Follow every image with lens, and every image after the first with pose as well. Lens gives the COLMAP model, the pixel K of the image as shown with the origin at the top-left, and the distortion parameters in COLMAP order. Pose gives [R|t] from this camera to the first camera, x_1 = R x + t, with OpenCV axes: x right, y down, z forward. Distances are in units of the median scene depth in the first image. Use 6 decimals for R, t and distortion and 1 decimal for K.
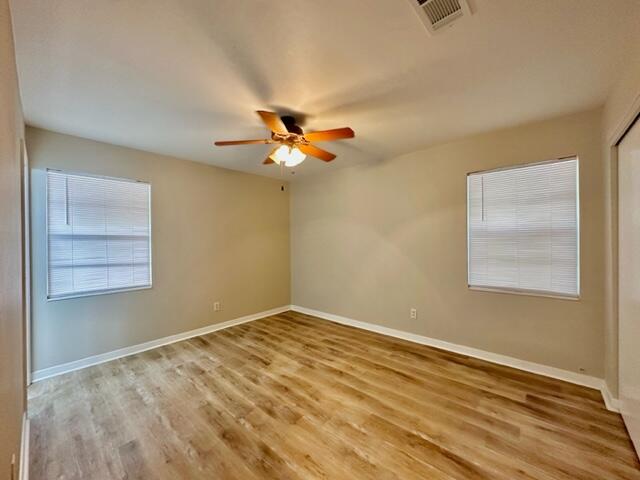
lens RADIAL K [[256.4, 0, 320.2], [0, 256.4, 239.6], [0, 0, 1]] dist [-0.003756, 0.000476]
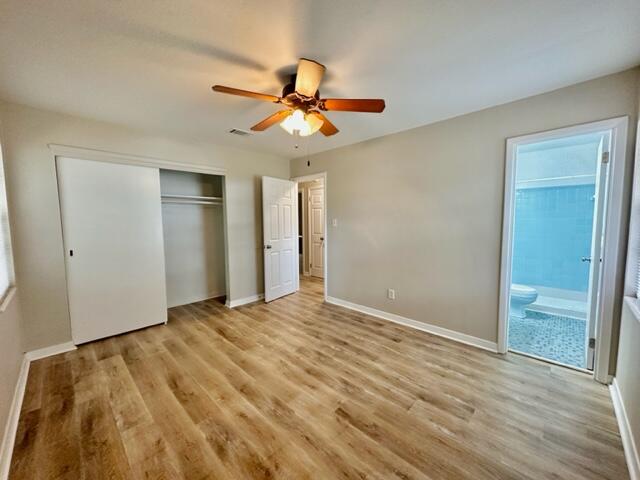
lens RADIAL K [[256.4, 0, 319.7], [0, 256.4, 240.1], [0, 0, 1]] dist [-0.003756, 0.000476]
pose [[-0.998860, 0.017555, 0.044393, -0.219020], [0.021060, 0.996592, 0.079760, -0.008442], [-0.042842, 0.080604, -0.995825, 1.873828]]
